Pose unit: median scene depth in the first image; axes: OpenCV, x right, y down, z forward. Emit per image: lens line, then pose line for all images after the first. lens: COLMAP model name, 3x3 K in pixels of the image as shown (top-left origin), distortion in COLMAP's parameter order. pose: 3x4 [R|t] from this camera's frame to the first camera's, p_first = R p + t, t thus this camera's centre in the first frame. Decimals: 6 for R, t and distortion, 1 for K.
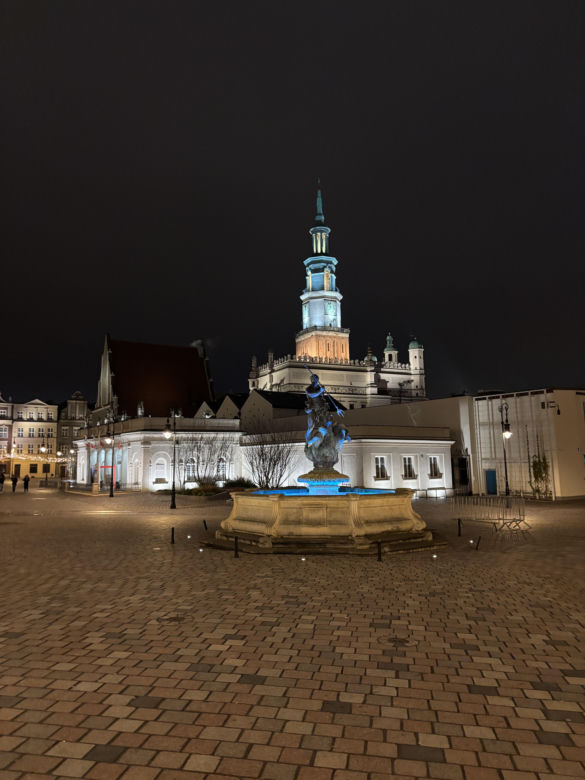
lens RADIAL K [[575.3, 0, 290.9], [0, 575.3, 382.0], [0, 0, 1]] dist [0.099731, -0.139705]
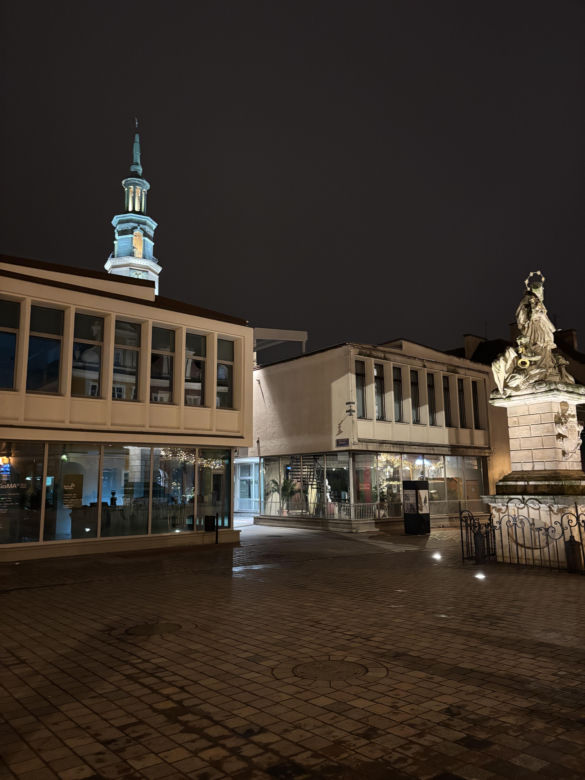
lens RADIAL K [[573.2, 0, 280.9], [0, 573.2, 391.6], [0, 0, 1]] dist [0.109629, -0.161422]
pose [[0.999282, 0.013824, 0.035286, 0.230496], [-0.013050, 0.999672, -0.022046, 0.034791], [-0.035579, 0.021570, 0.999134, 0.220268]]
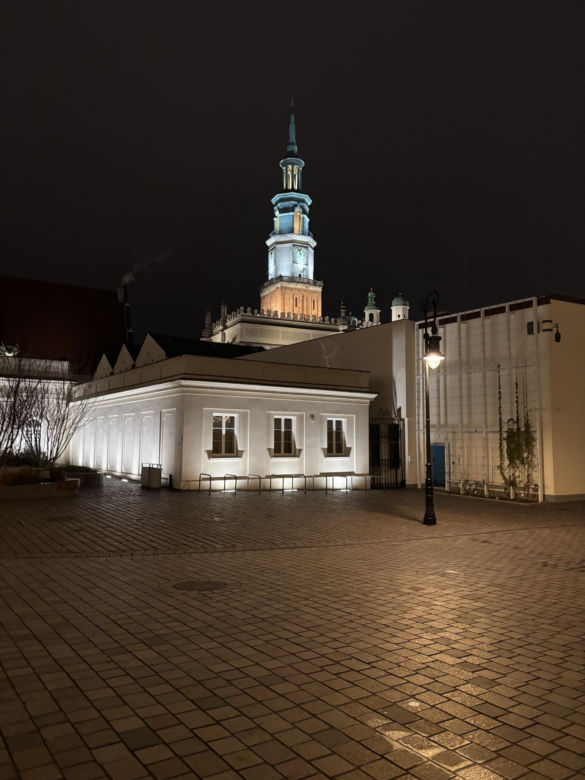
lens RADIAL K [[580.2, 0, 287.6], [0, 580.2, 388.6], [0, 0, 1]] dist [0.060330, -0.054866]
pose [[0.999498, 0.024617, -0.019930, 0.071052], [-0.023643, 0.998581, 0.047716, 0.024648], [0.021076, -0.047221, 0.998662, 0.145421]]
